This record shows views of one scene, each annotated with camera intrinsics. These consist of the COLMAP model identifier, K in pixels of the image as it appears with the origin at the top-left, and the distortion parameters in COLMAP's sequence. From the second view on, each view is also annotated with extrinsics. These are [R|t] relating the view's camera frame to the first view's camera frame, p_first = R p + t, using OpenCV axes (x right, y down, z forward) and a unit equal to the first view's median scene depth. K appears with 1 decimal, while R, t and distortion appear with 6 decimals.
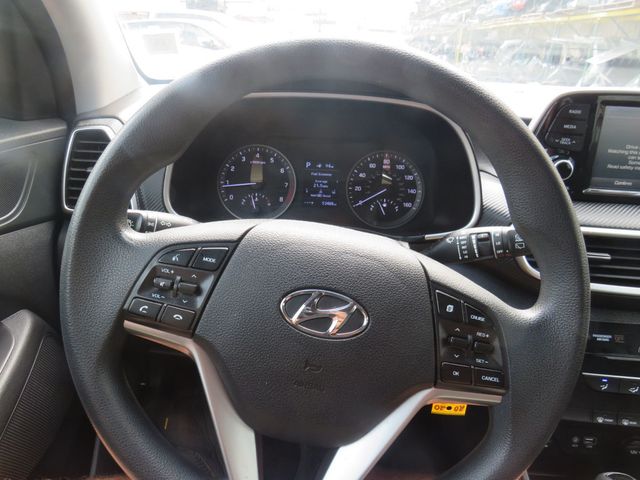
lens RADIAL K [[470.5, 0, 295.8], [0, 470.5, 240.0], [0, 0, 1]] dist [-0.041780, 0.035616]
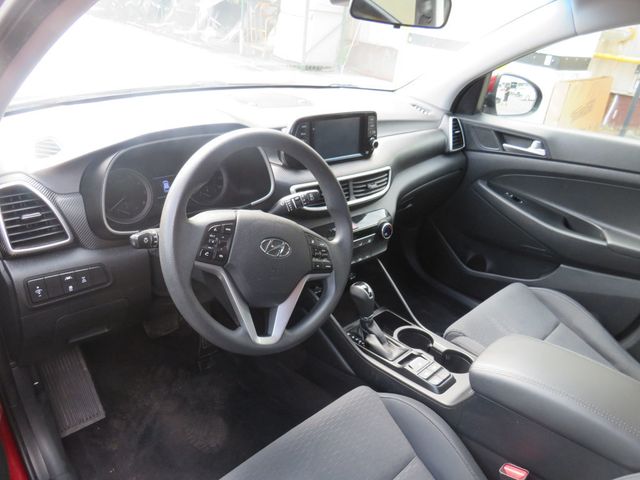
lens RADIAL K [[470.5, 0, 323.6], [0, 470.5, 243.0], [0, 0, 1]] dist [-0.041780, 0.035616]
pose [[0.709208, -0.306796, 0.634745, -0.638744], [0.225762, 0.951767, 0.207778, -0.156537], [-0.667874, -0.004057, 0.744263, -0.477874]]
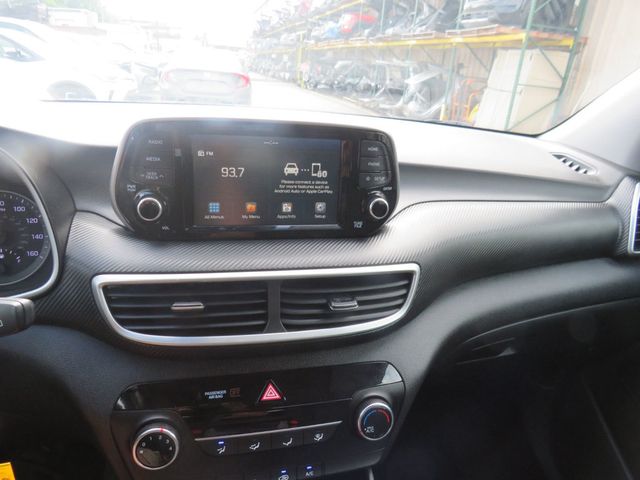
lens RADIAL K [[470.5, 0, 315.0], [0, 470.5, 241.2], [0, 0, 1]] dist [-0.041780, 0.035616]
pose [[0.944995, -0.082962, 0.316389, 0.449731], [0.091906, 0.995677, -0.013423, -0.039759], [-0.313908, 0.041762, 0.948535, 0.064470]]
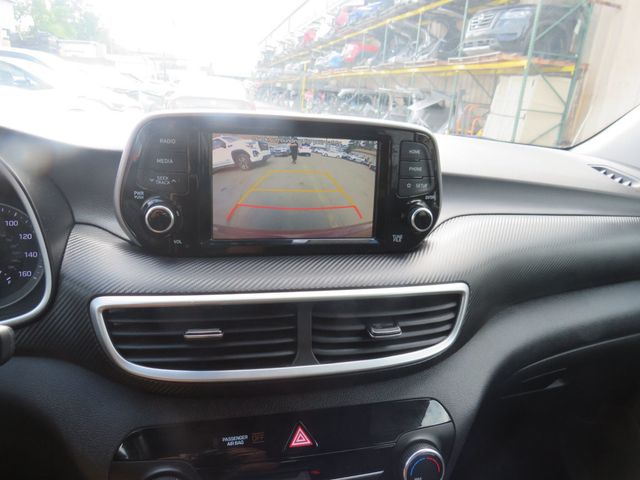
lens RADIAL K [[470.5, 0, 314.9], [0, 470.5, 239.5], [0, 0, 1]] dist [-0.041780, 0.035616]
pose [[0.947291, -0.069473, 0.312753, 0.440721], [0.096915, 0.992608, -0.073052, -0.031411], [-0.305366, 0.099512, 0.947021, 0.175583]]
